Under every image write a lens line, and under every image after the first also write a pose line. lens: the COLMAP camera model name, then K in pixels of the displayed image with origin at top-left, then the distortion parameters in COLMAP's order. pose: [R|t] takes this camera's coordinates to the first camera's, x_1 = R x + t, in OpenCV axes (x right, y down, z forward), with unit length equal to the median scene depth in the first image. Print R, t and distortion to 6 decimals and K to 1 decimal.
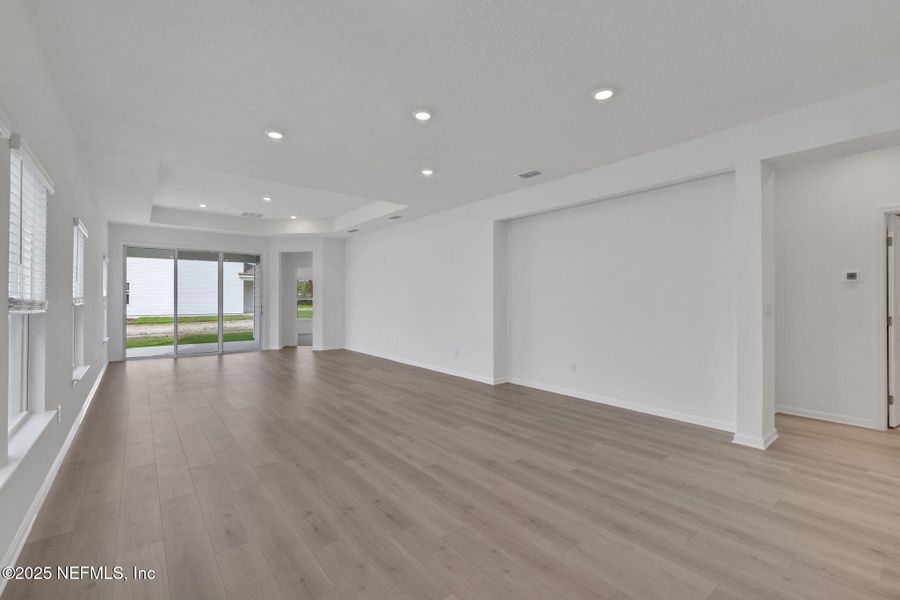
lens RADIAL K [[372.2, 0, 444.9], [0, 372.2, 298.9], [0, 0, 1]] dist [-0.000553, -0.000041]
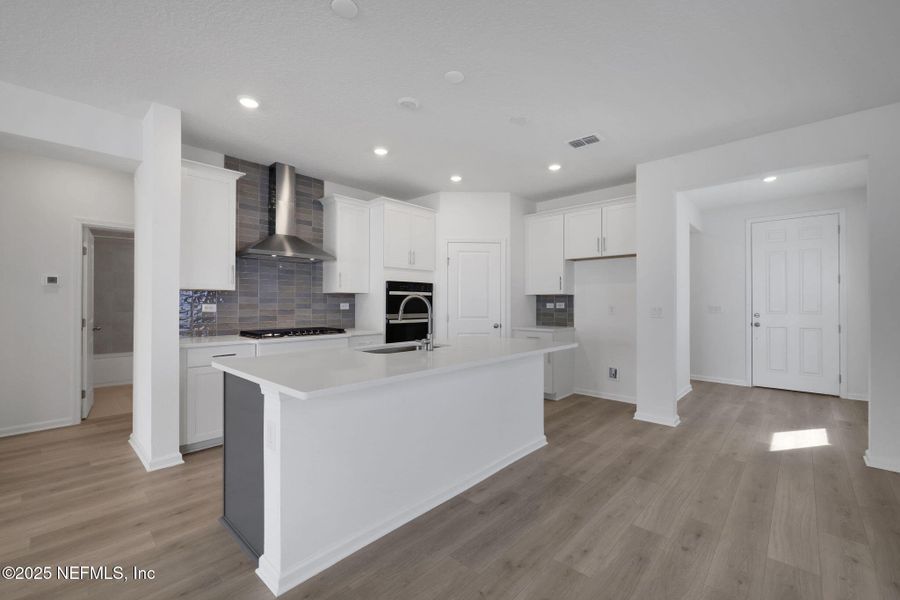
lens RADIAL K [[372.2, 0, 444.9], [0, 372.2, 298.9], [0, 0, 1]] dist [-0.000553, -0.000041]
pose [[-0.114763, 0.011396, 0.993327, -0.046932], [-0.000157, 0.999934, -0.011490, 0.001829], [-0.993393, -0.001474, -0.114754, 0.114590]]
